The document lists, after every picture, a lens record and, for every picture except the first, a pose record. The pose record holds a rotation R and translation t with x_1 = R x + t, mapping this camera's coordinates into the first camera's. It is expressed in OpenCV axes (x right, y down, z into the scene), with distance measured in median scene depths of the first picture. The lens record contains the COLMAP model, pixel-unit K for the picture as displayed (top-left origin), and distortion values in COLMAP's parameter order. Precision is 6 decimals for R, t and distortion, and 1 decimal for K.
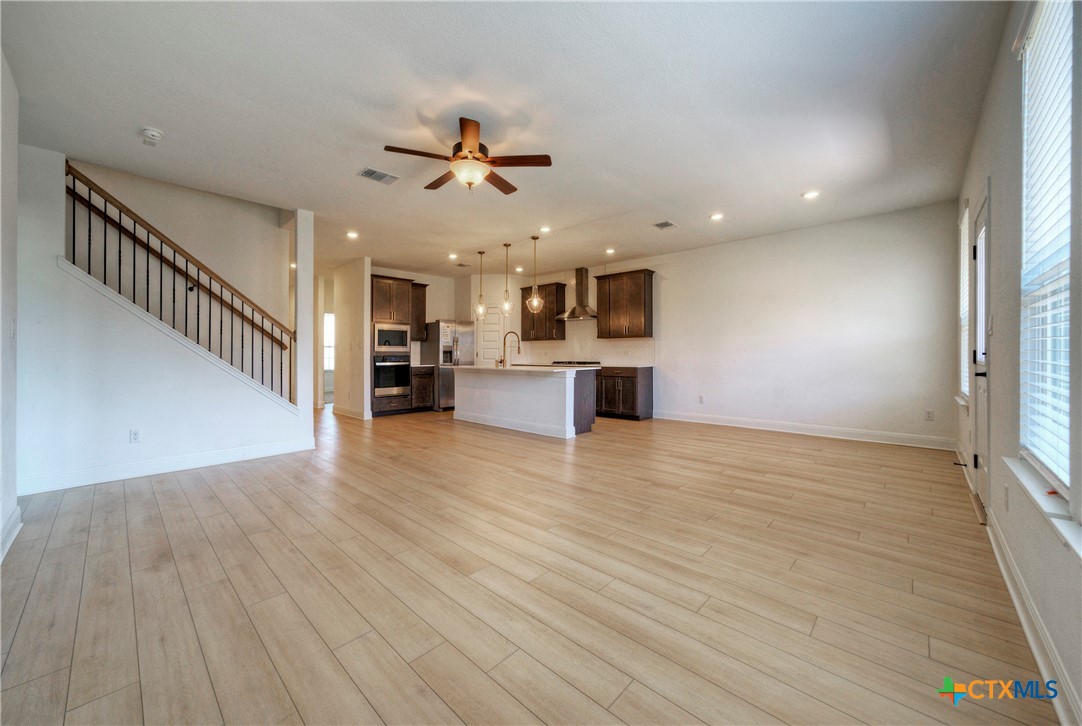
lens RADIAL K [[403.7, 0, 537.1], [0, 403.7, 354.3], [0, 0, 1]] dist [-0.000886, -0.000064]
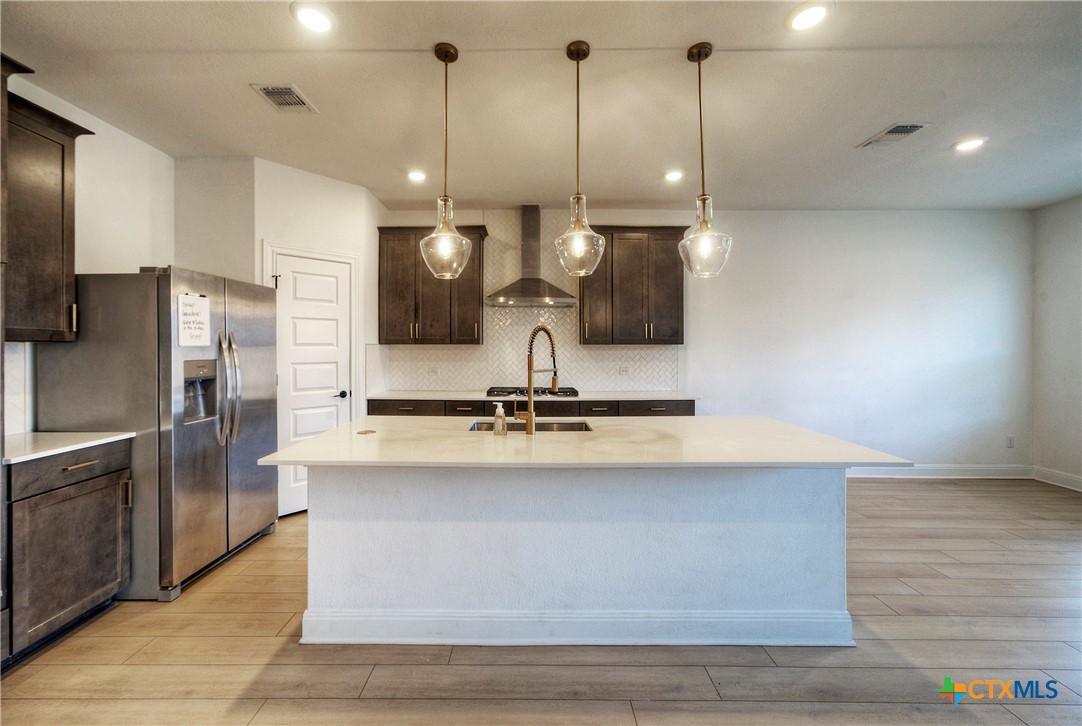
lens RADIAL K [[396.9, 0, 520.4], [0, 396.9, 347.8], [0, 0, 1]] dist [0.001280, 0.000145]
pose [[0.737364, 0.003279, 0.675487, -0.251999], [-0.002335, 0.999995, -0.002306, -0.031510], [-0.675491, 0.000123, 0.737368, 0.646635]]
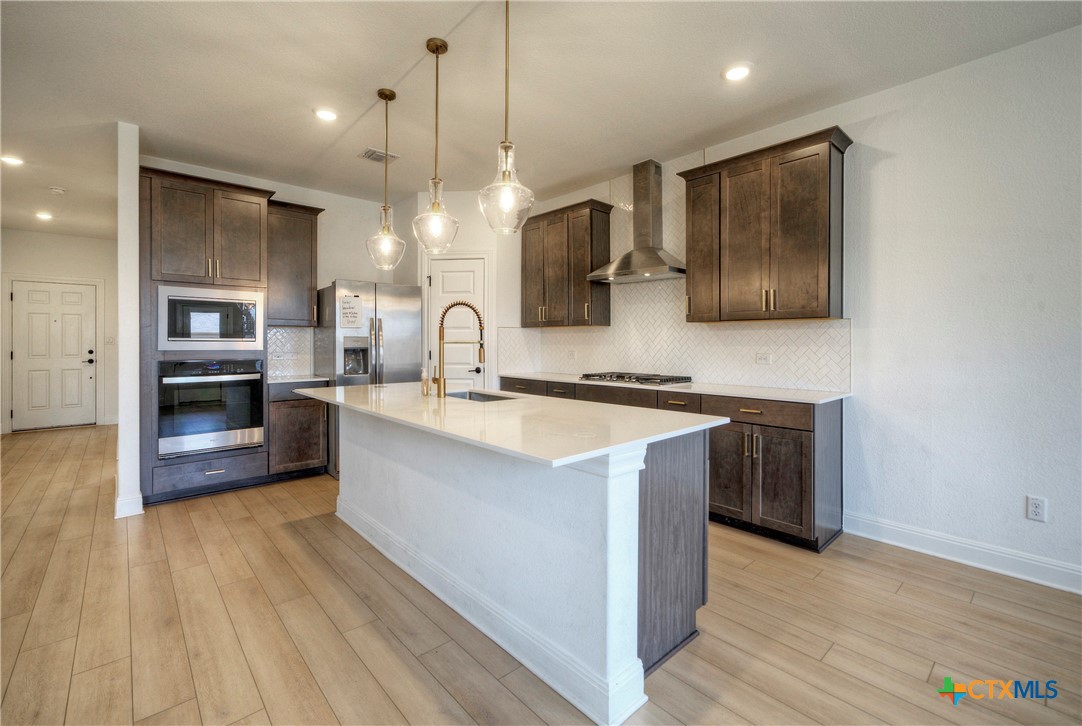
lens RADIAL K [[460.9, 0, 545.1], [0, 460.9, 344.2], [0, 0, 1]] dist [-0.013421, 0.000098]
pose [[0.997133, 0.004722, -0.075516, 0.038080], [-0.004605, 0.999988, 0.001716, -0.015520], [0.075523, -0.001363, 0.997143, 0.499404]]
